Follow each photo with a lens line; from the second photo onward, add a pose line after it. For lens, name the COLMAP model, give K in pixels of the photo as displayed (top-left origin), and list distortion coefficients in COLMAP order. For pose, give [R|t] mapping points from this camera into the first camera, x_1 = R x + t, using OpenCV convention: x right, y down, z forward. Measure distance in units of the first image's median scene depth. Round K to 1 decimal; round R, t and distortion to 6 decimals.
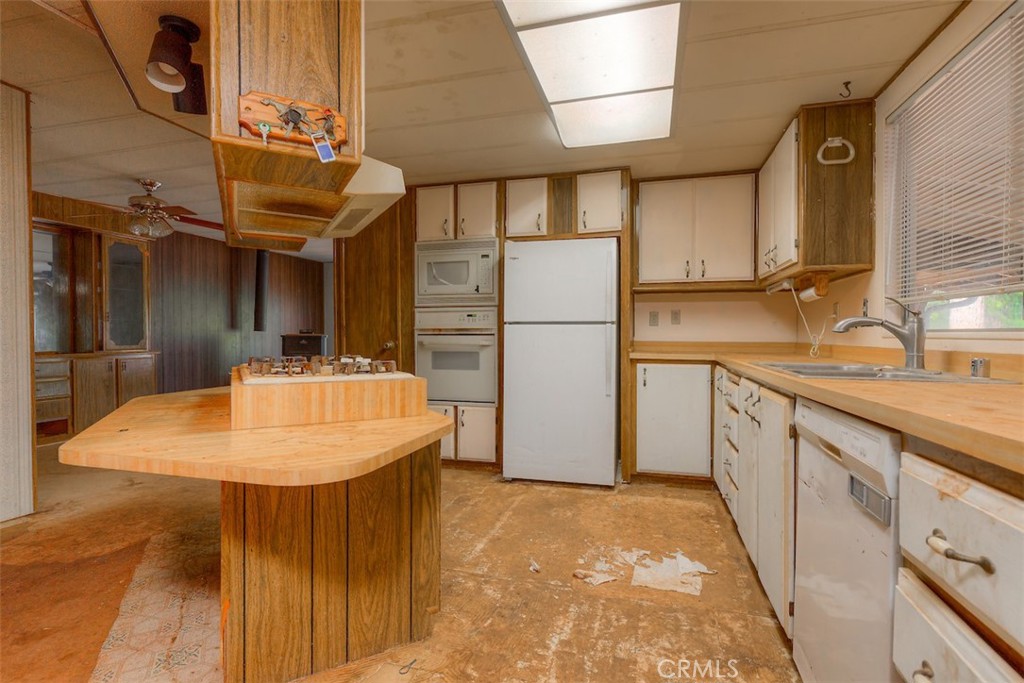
lens RADIAL K [[487.7, 0, 521.1], [0, 487.7, 338.0], [0, 0, 1]] dist [0.004578, 0.000842]
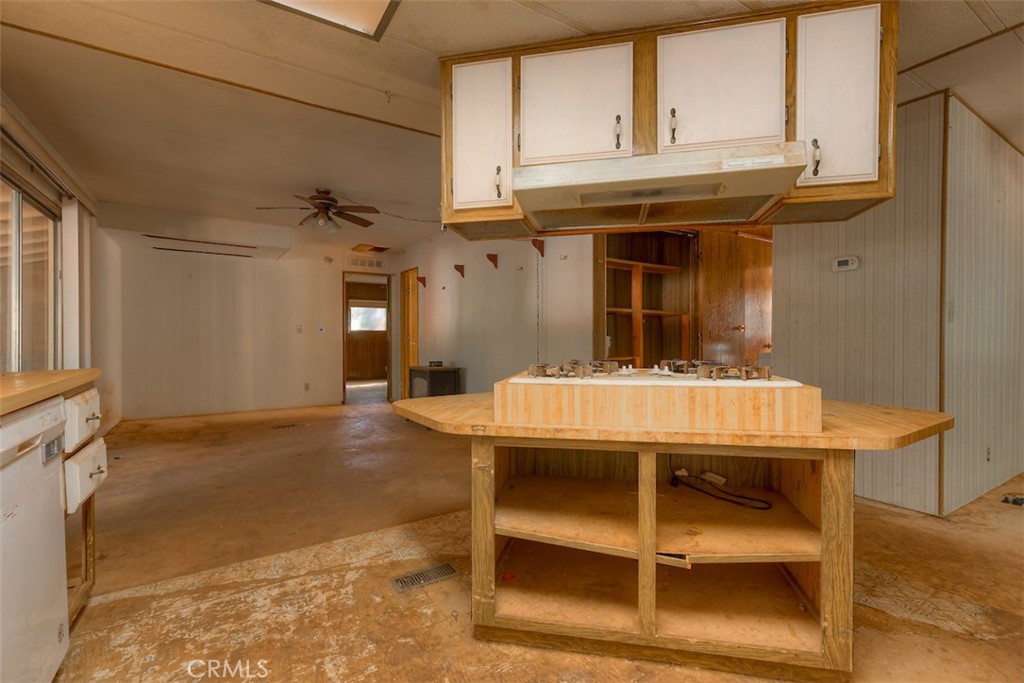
lens RADIAL K [[465.5, 0, 512.6], [0, 465.5, 337.6], [0, 0, 1]] dist [0.000833, 0.000807]
pose [[-0.674874, 0.002925, -0.737927, 0.294426], [0.000081, 0.999992, 0.003889, -0.005526], [0.737933, 0.002565, -0.674869, 1.079446]]
